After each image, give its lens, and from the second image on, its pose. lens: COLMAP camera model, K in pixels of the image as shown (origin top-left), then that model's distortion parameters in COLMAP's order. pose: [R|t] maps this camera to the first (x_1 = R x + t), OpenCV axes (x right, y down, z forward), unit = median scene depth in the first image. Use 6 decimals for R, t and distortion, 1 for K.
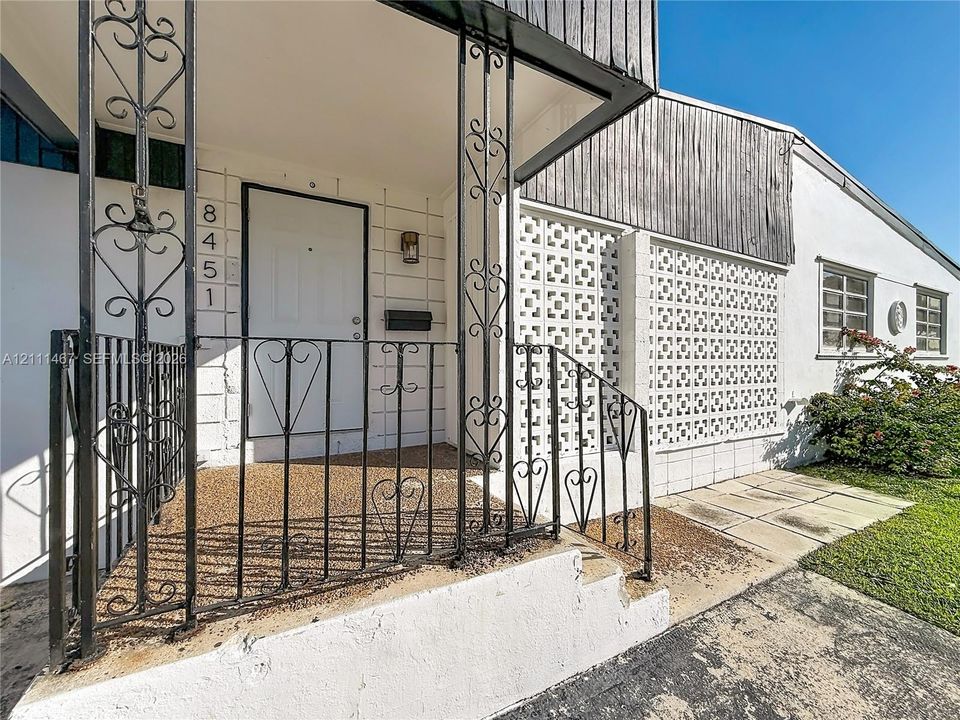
lens RADIAL K [[395.4, 0, 477.9], [0, 395.4, 358.7], [0, 0, 1]] dist [-0.000171, 0.000062]
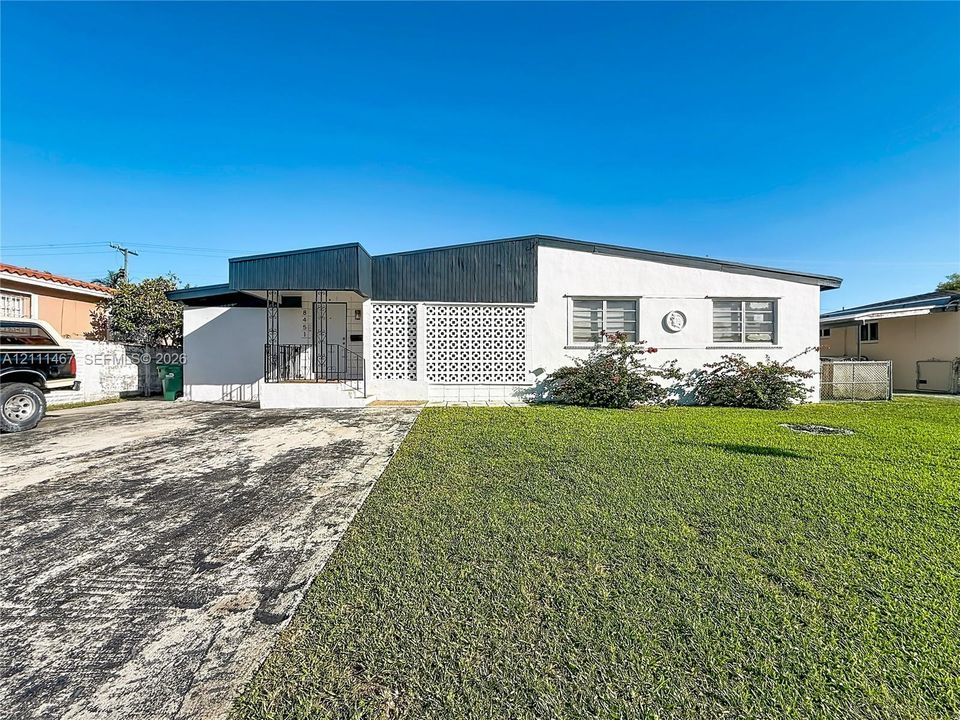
lens RADIAL K [[395.4, 0, 477.9], [0, 395.4, 358.7], [0, 0, 1]] dist [-0.000171, 0.000062]
pose [[0.894377, -0.009276, -0.447217, 1.501601], [0.003370, 0.999896, -0.013999, 0.083720], [0.447301, 0.011013, 0.894316, -0.997579]]
